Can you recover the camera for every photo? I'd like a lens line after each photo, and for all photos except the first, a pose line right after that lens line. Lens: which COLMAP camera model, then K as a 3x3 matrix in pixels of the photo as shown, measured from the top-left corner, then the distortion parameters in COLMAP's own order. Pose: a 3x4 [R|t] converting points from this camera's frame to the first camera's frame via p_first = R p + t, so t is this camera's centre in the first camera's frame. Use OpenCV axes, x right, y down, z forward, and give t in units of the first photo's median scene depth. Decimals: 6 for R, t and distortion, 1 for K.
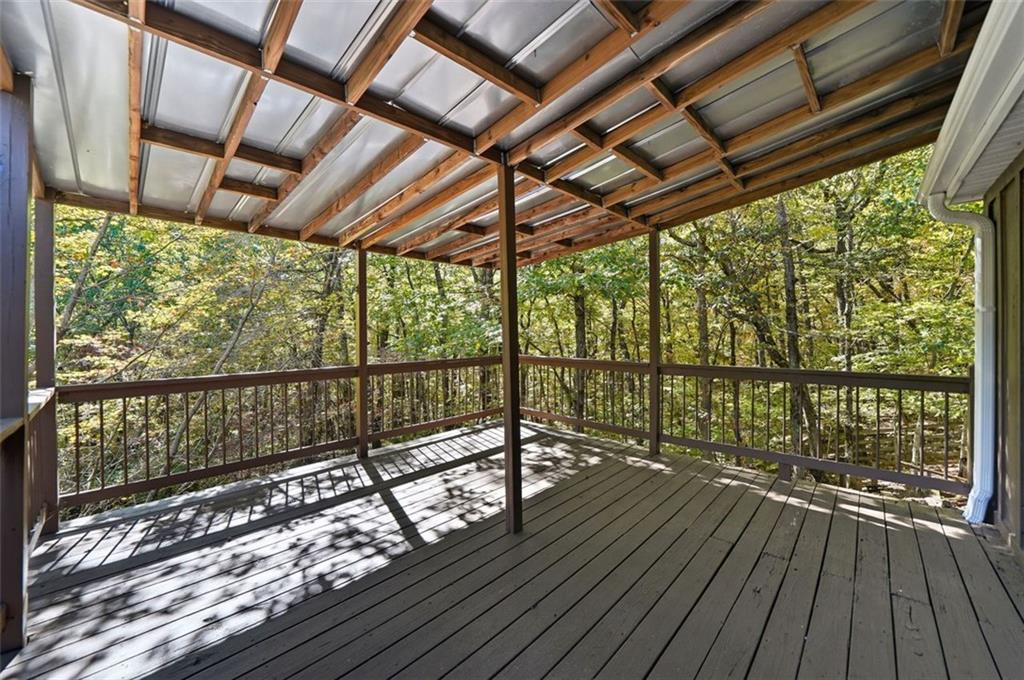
lens RADIAL K [[381.9, 0, 512.0], [0, 381.9, 340.0], [0, 0, 1]] dist [-0.001422, -0.000084]
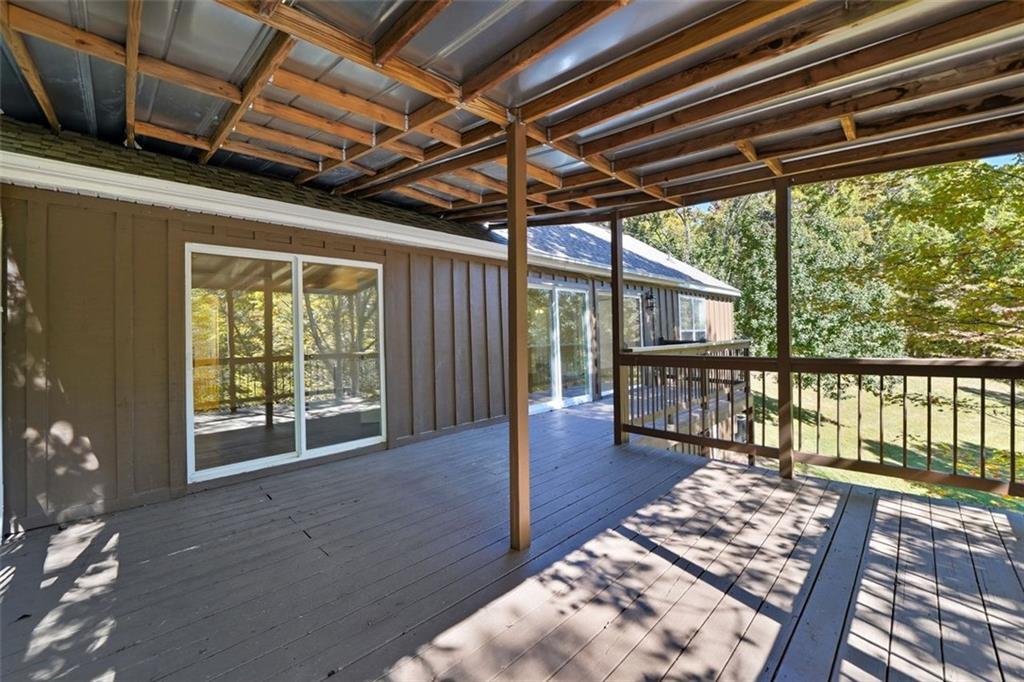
lens RADIAL K [[381.9, 0, 512.0], [0, 381.9, 341.0], [0, 0, 1]] dist [-0.001422, -0.000084]
pose [[-0.997873, 0.027737, 0.058989, -0.034730], [0.028784, 0.999442, 0.016964, 0.030356], [-0.058485, 0.018626, -0.998114, 1.983117]]
